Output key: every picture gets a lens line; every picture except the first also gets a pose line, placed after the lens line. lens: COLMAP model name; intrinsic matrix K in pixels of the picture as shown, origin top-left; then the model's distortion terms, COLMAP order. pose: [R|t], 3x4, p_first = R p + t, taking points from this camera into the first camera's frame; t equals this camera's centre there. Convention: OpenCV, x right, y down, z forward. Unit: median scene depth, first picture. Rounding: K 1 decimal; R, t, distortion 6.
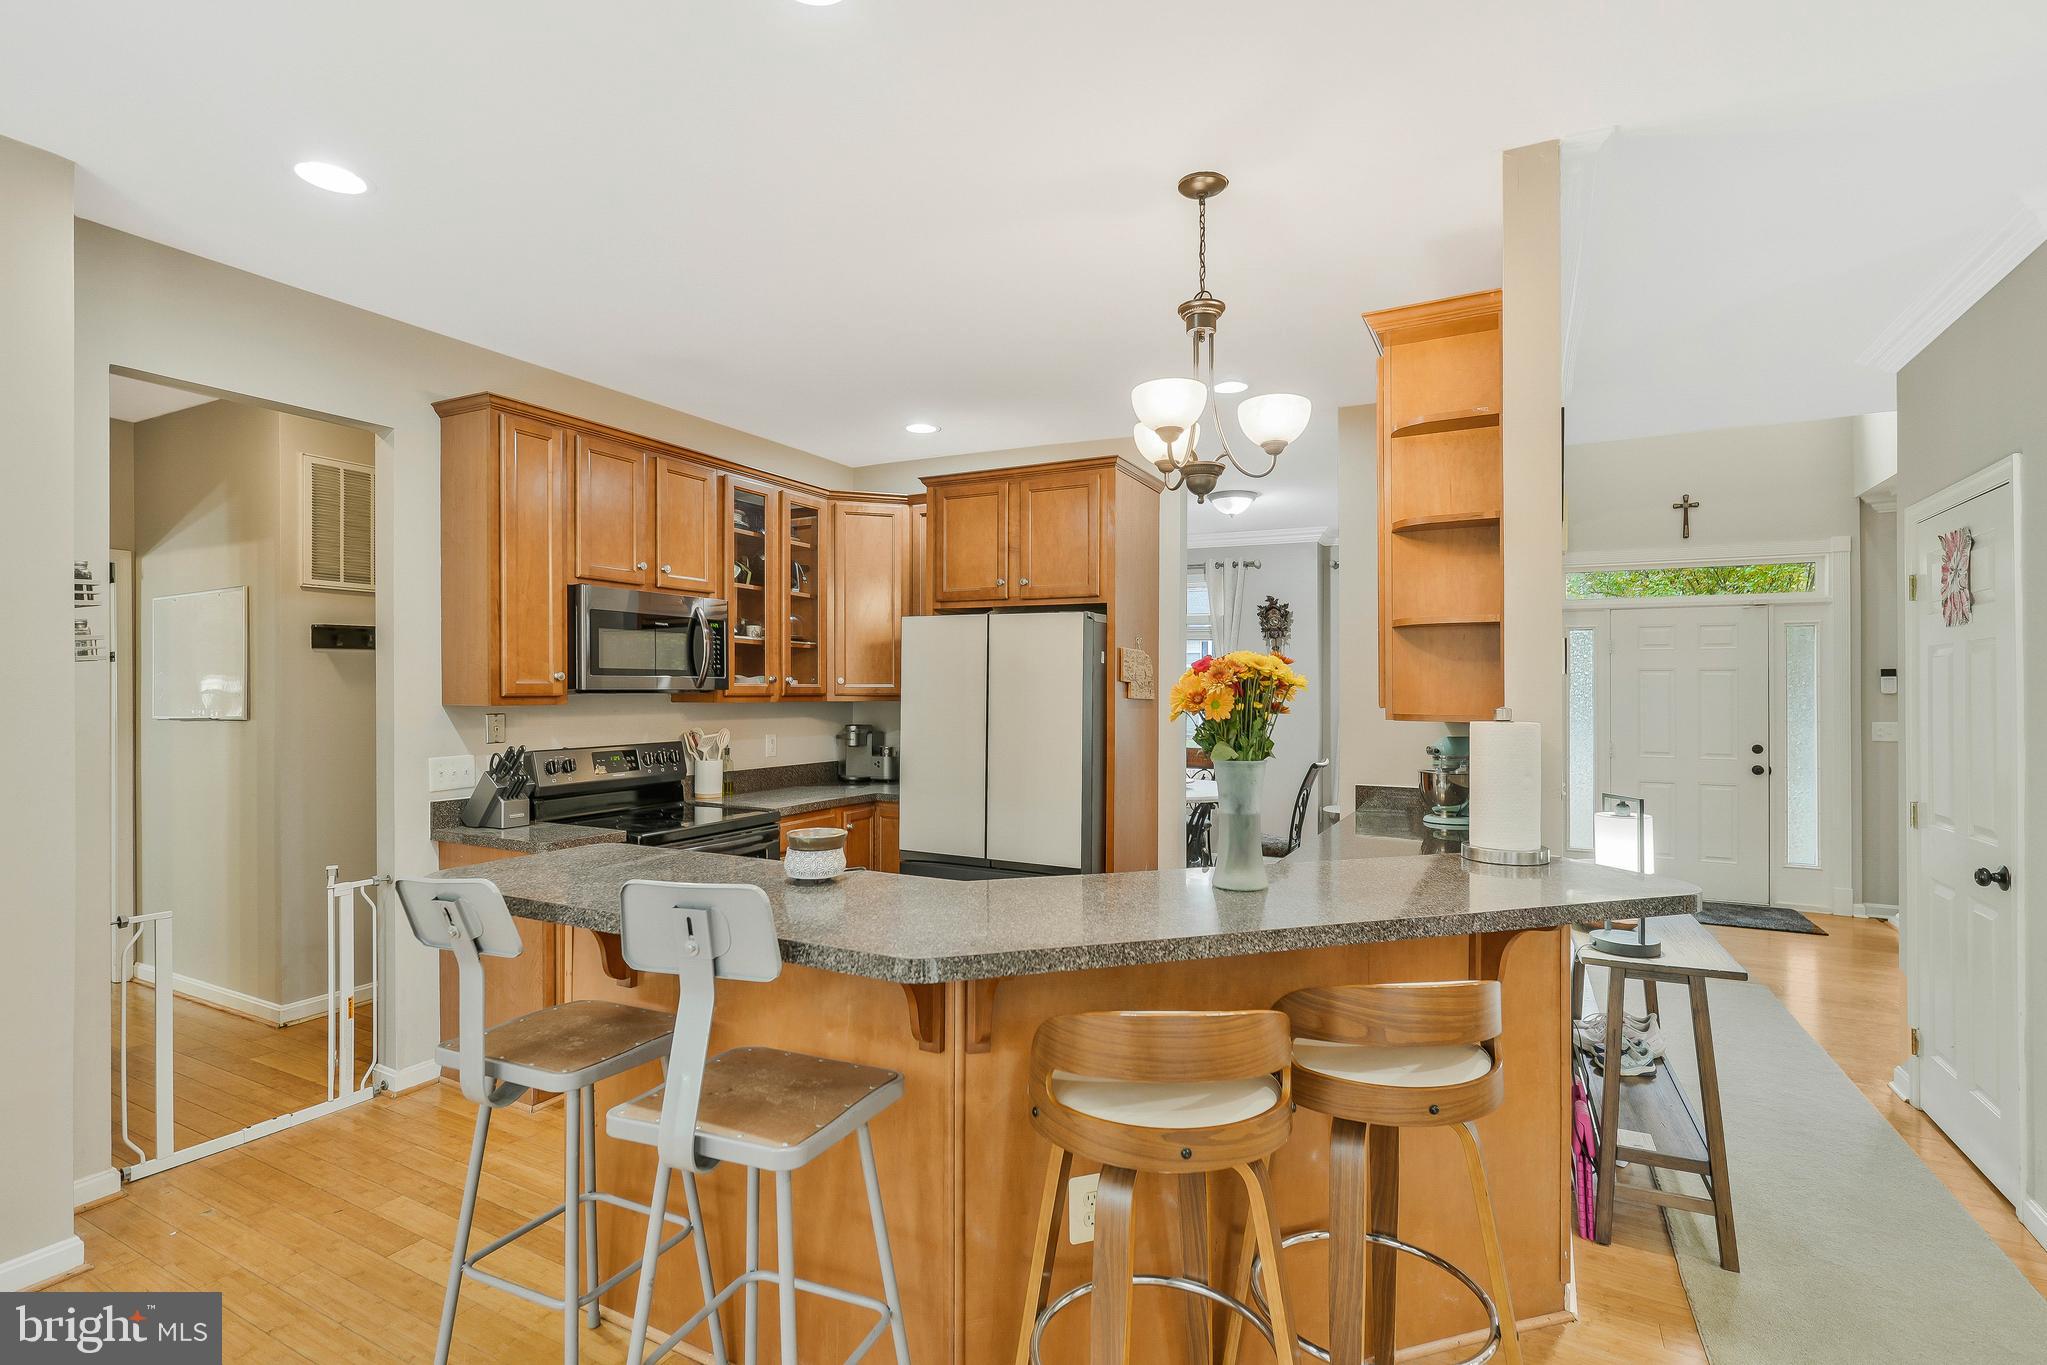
lens RADIAL K [[951.7, 0, 1020.4], [0, 951.7, 694.3], [0, 0, 1]] dist [-0.001365, -0.000143]
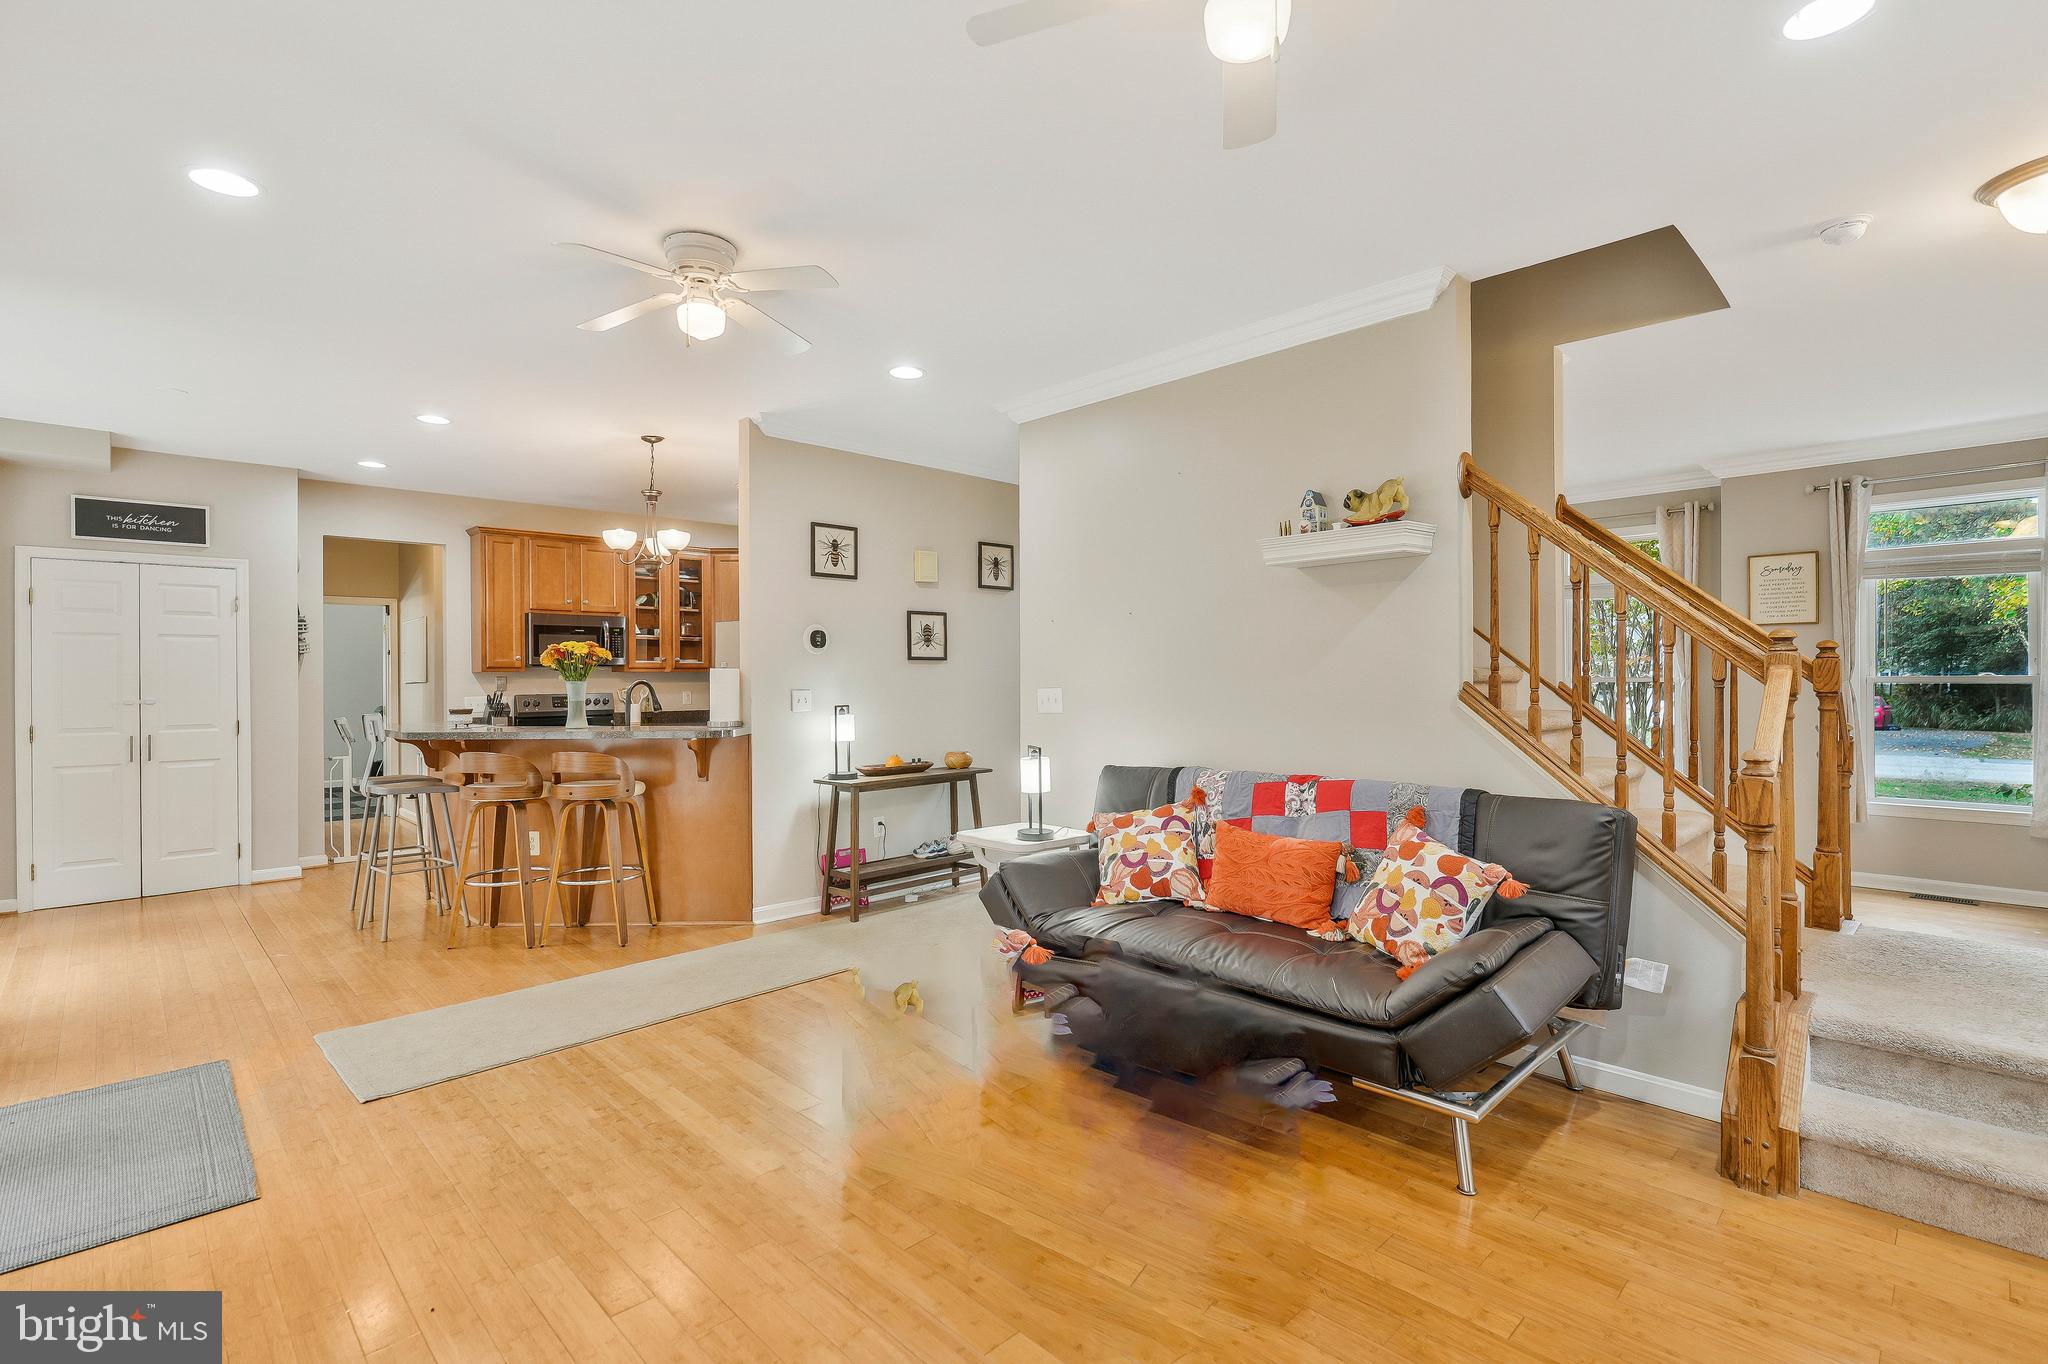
lens RADIAL K [[943.5, 0, 1015.2], [0, 943.5, 677.4], [0, 0, 1]] dist [0.001058, -0.000430]
pose [[0.949085, -0.009406, -0.314879, 0.973540], [0.007450, 0.999945, -0.007413, 0.037946], [0.314931, 0.004690, 0.949103, -0.494907]]
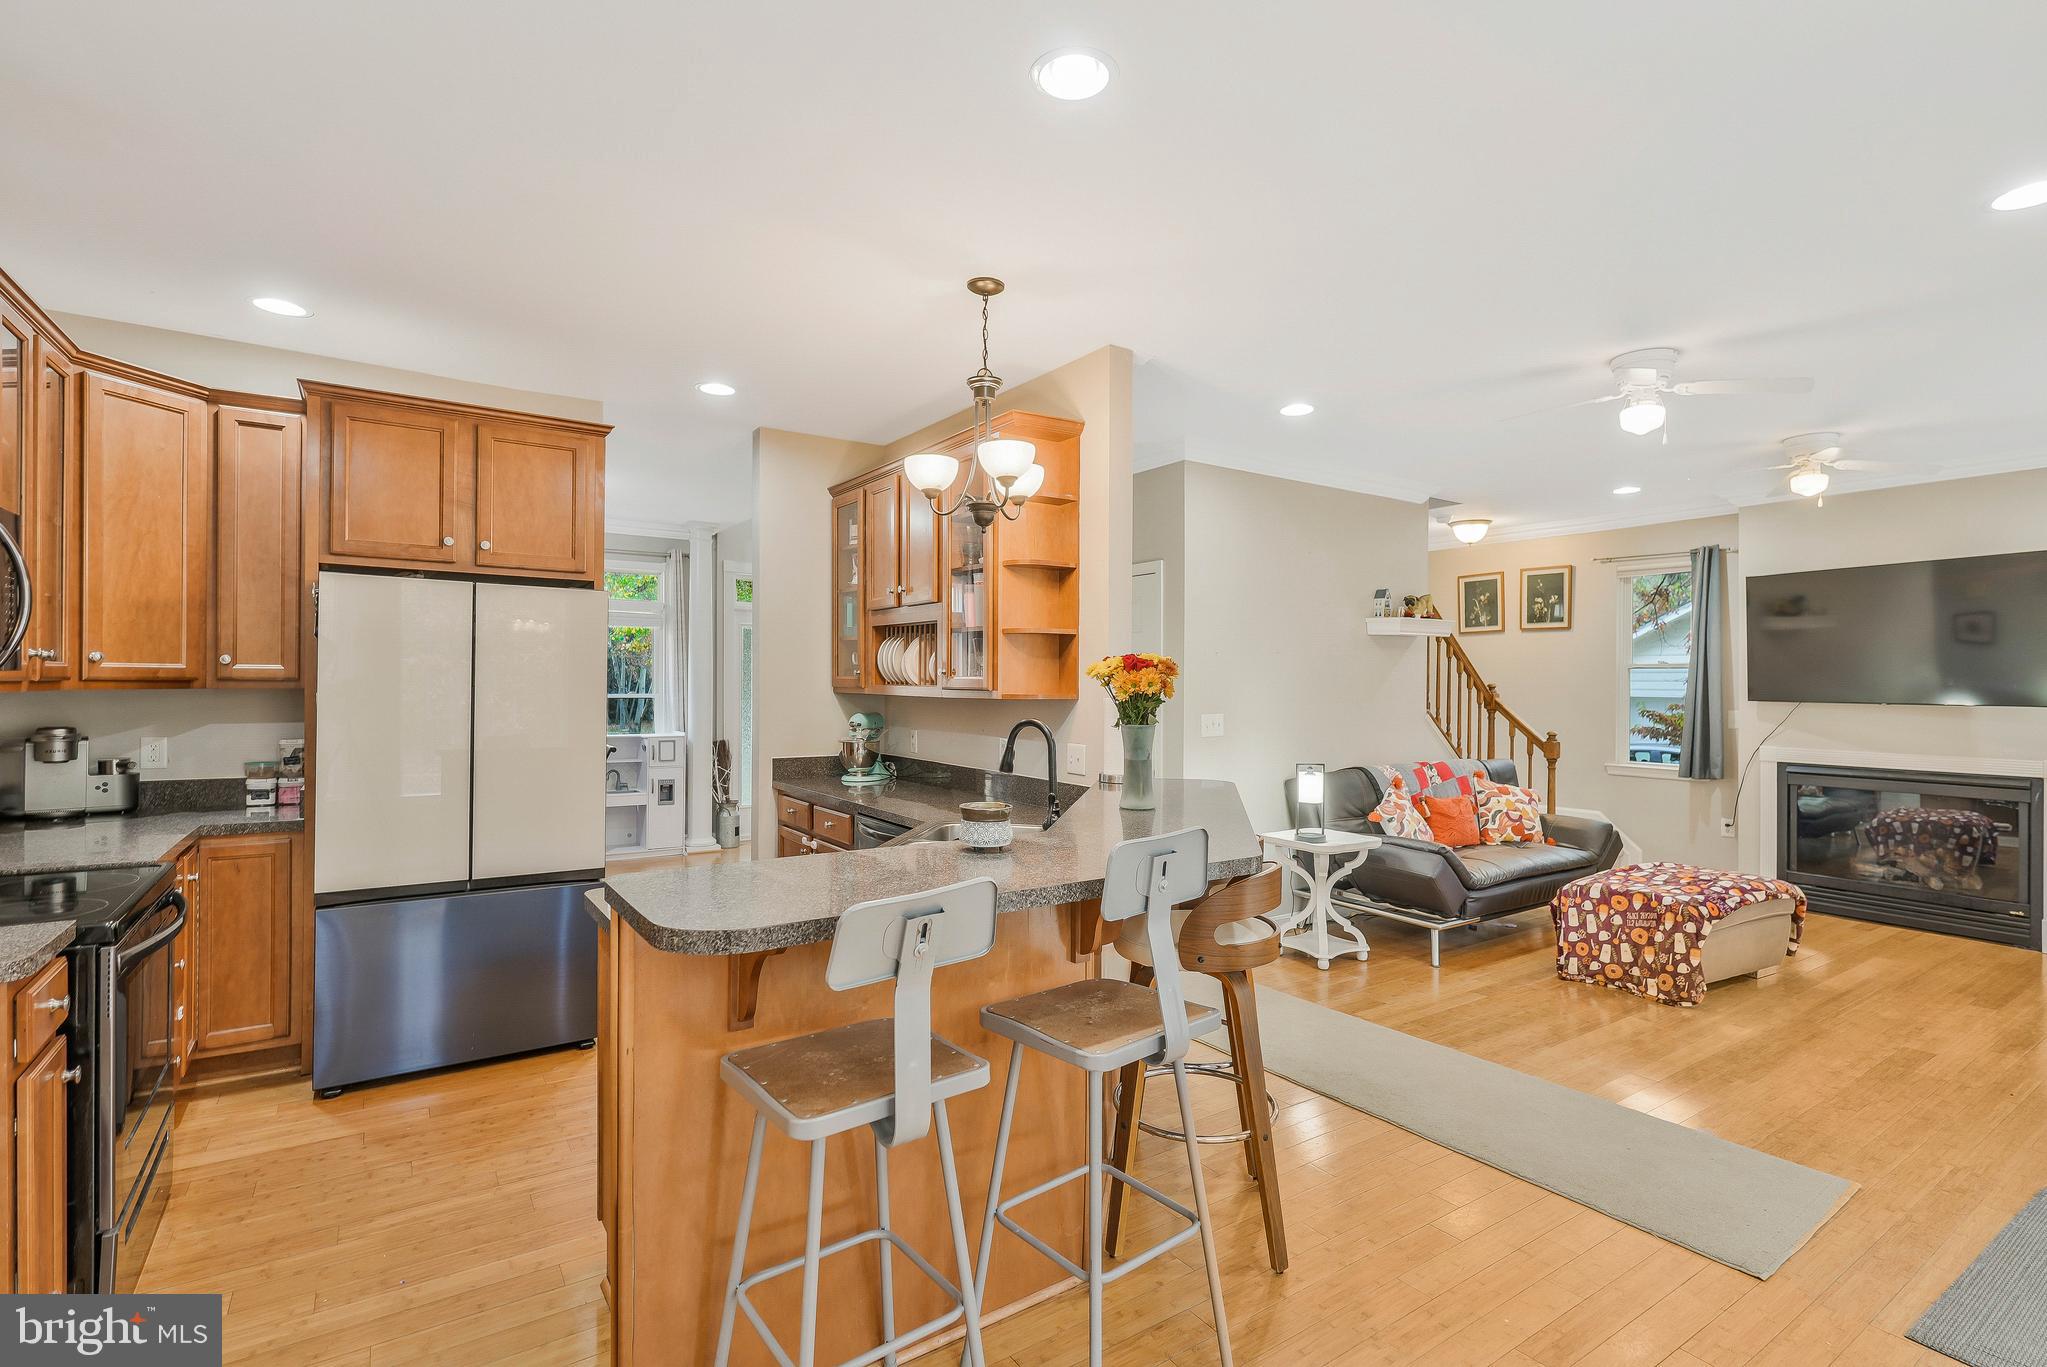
lens RADIAL K [[943.0, 0, 1014.7], [0, 943.0, 679.0], [0, 0, 1]] dist [0.001058, -0.000430]
pose [[0.483810, 0.001592, 0.875172, -0.520869], [-0.001868, 0.999998, -0.000786, -0.000363], [-0.875171, -0.001254, 0.483812, 0.197076]]
